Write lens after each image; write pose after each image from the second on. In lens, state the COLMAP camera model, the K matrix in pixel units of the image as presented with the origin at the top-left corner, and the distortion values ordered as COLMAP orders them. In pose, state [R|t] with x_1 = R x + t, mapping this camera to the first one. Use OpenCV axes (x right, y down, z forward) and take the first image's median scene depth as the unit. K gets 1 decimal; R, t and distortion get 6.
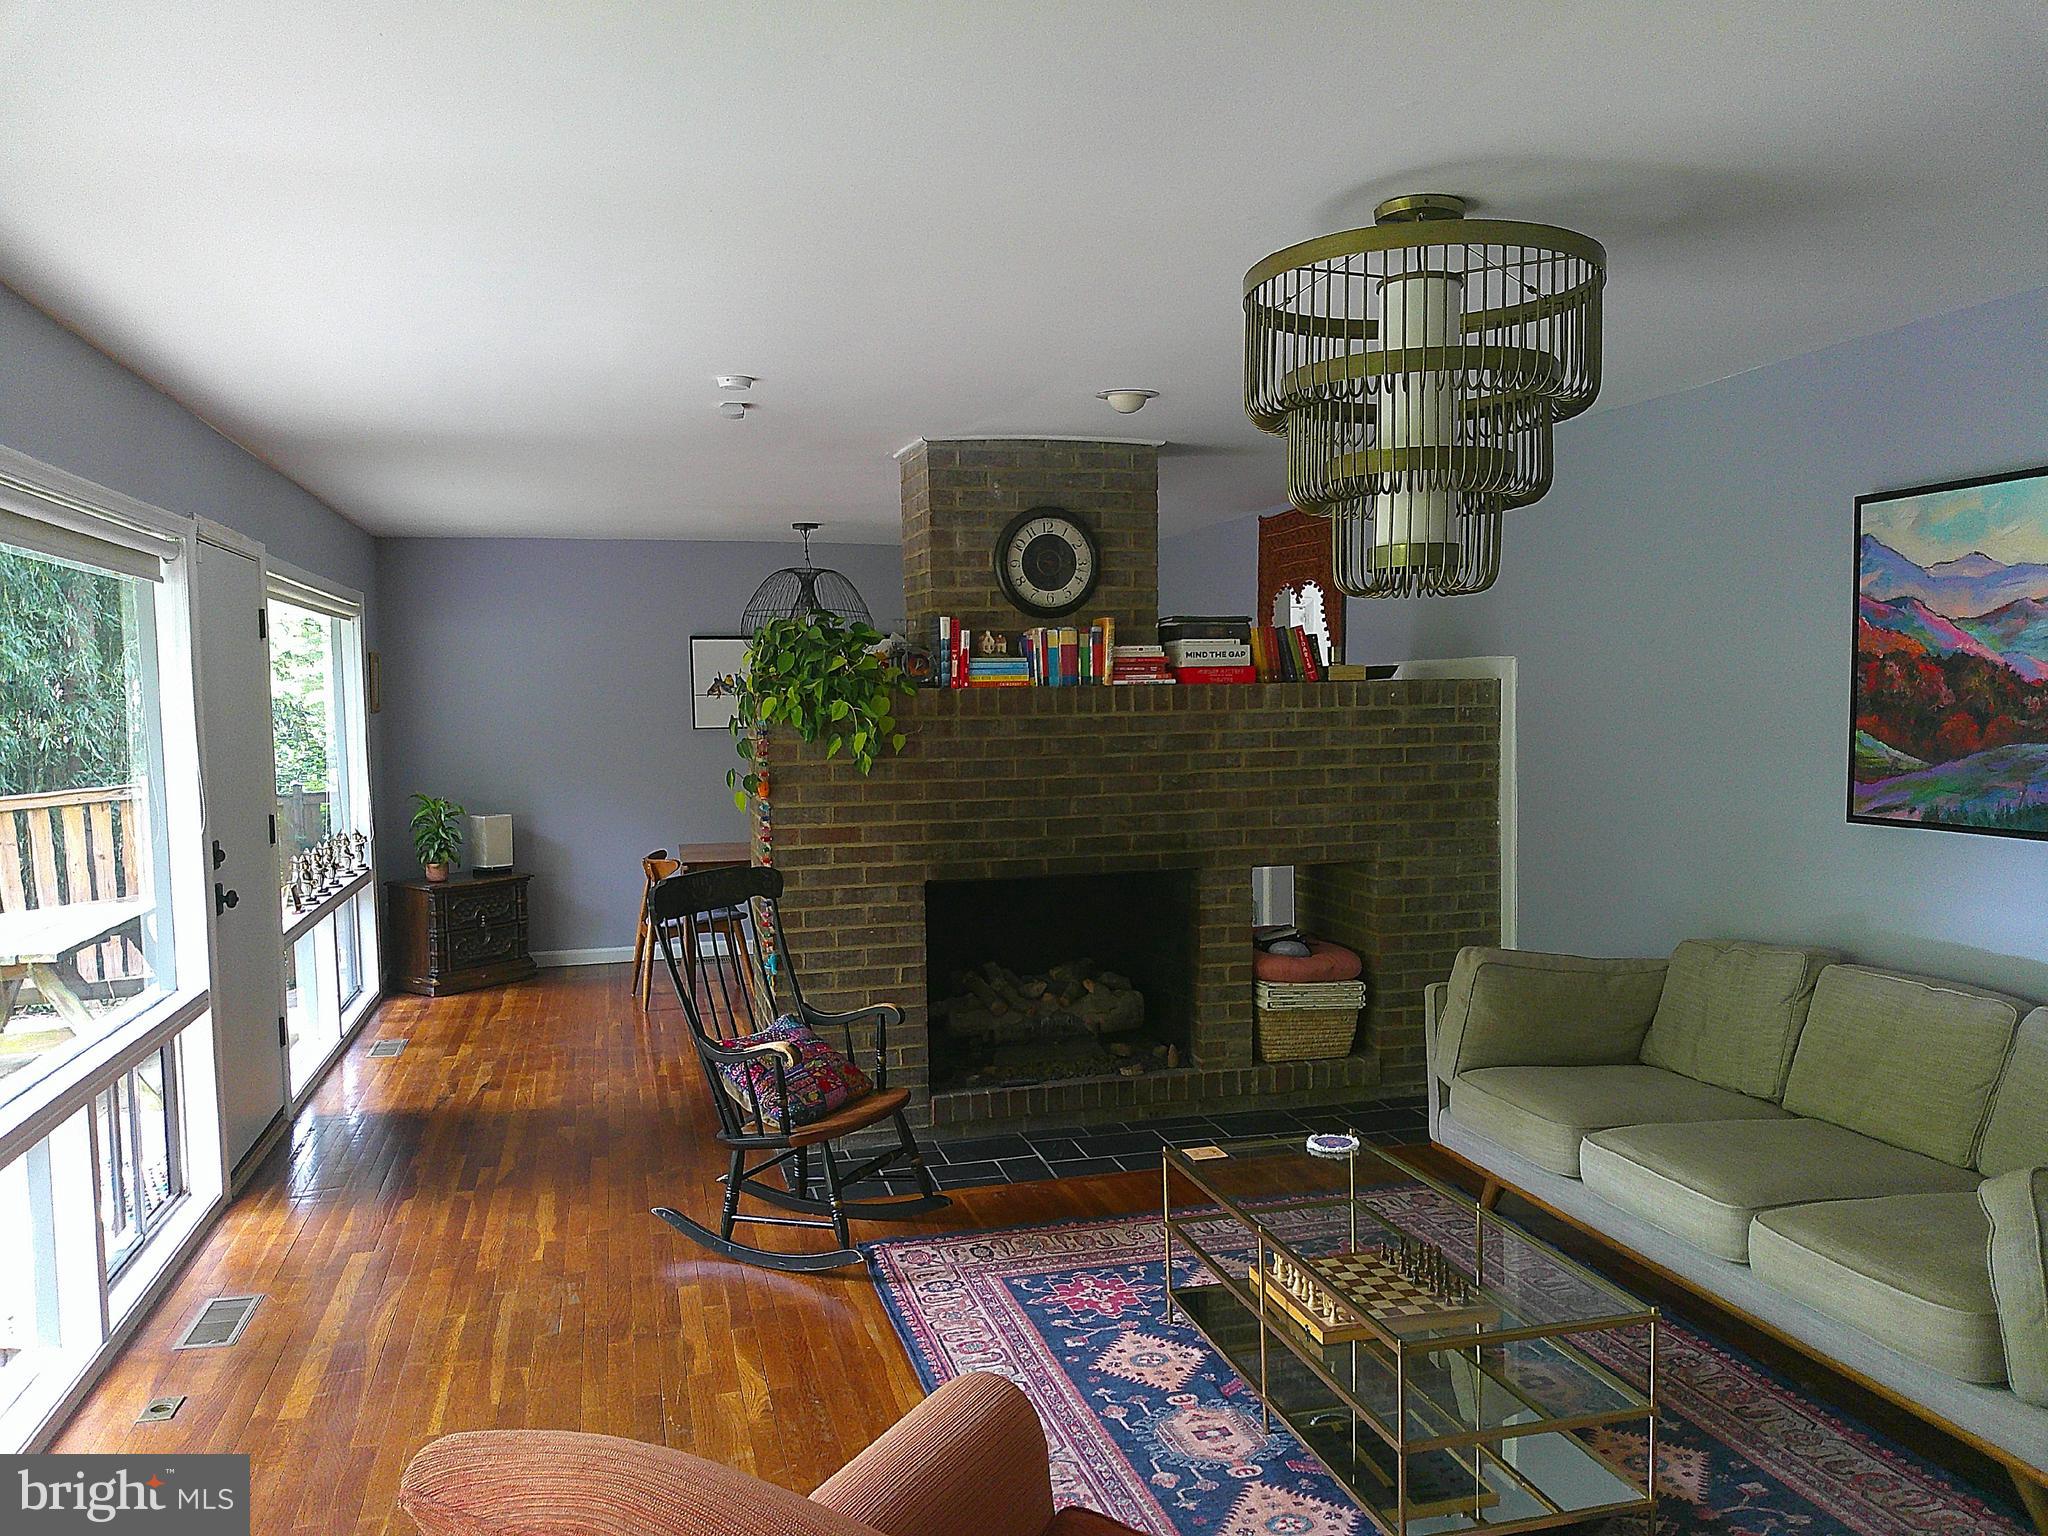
lens RADIAL K [[1580.0, 0, 1033.3], [0, 1580.0, 786.8], [0, 0, 1]] dist [0.086037, -0.160625]
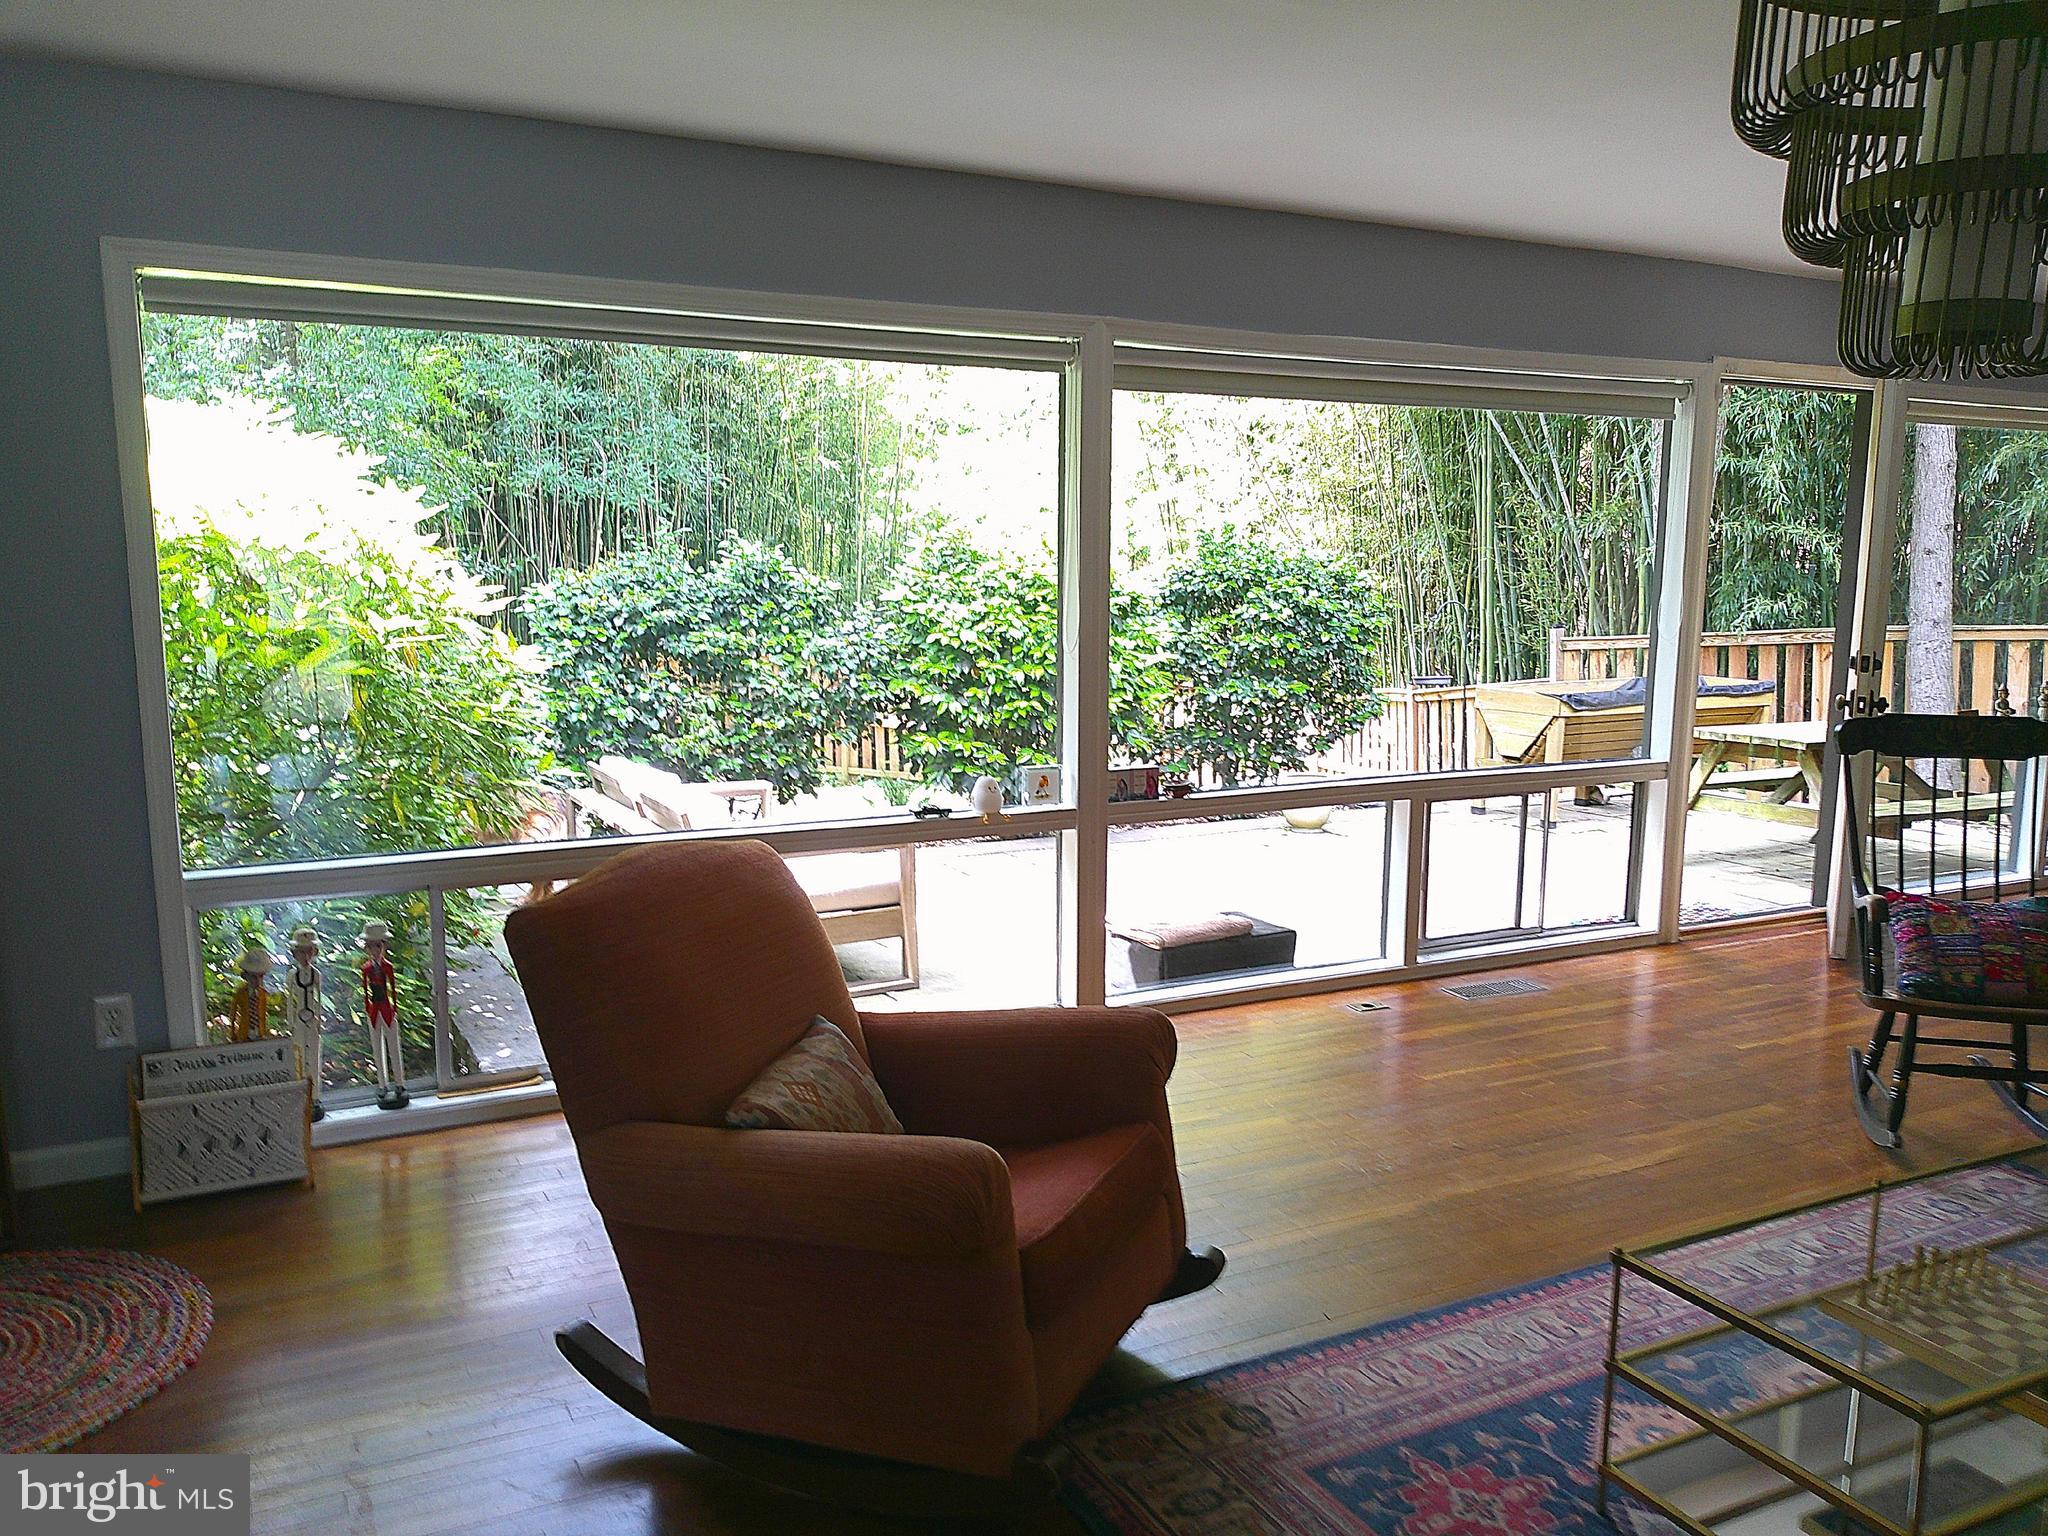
lens RADIAL K [[1580.0, 0, 1015.8], [0, 1580.0, 809.2], [0, 0, 1]] dist [0.086037, -0.160625]
pose [[0.203274, 0.184386, -0.961604, 0.459835], [-0.072006, 0.982264, 0.173126, -0.010302], [0.976471, 0.034049, 0.212945, 0.222342]]
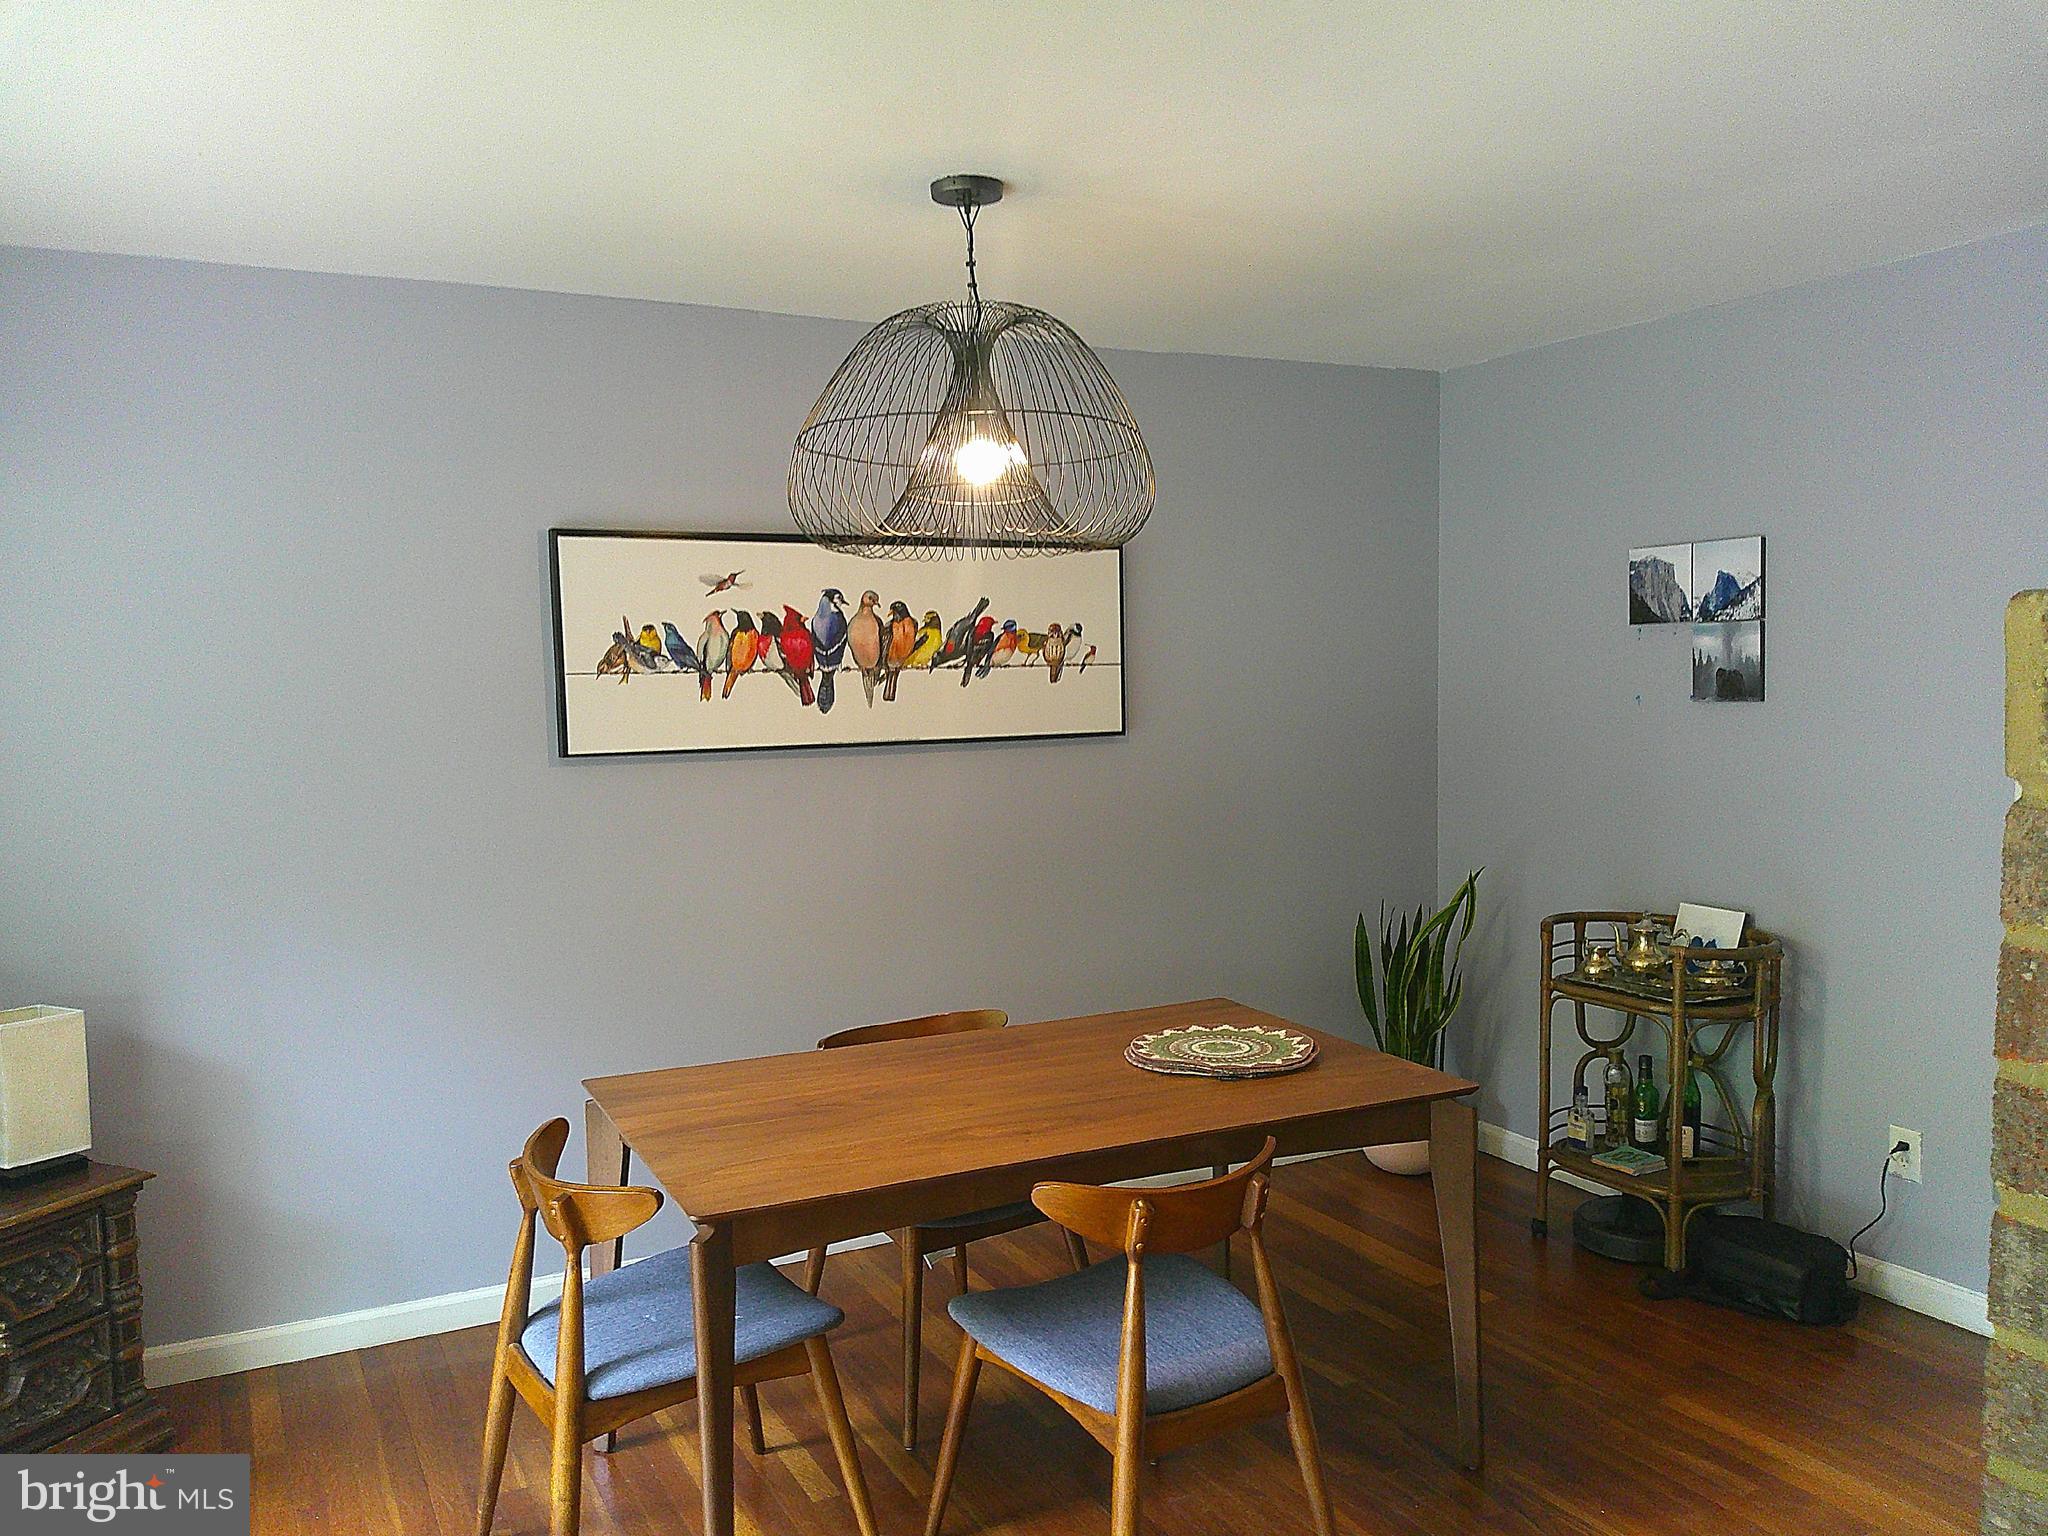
lens RADIAL K [[1580.0, 0, 1028.3], [0, 1580.0, 801.0], [0, 0, 1]] dist [0.086037, -0.160625]
pose [[0.975755, -0.023721, 0.217576, -0.305611], [0.020281, 0.999632, 0.018031, -0.049256], [-0.217924, -0.013181, 0.975877, 0.938620]]
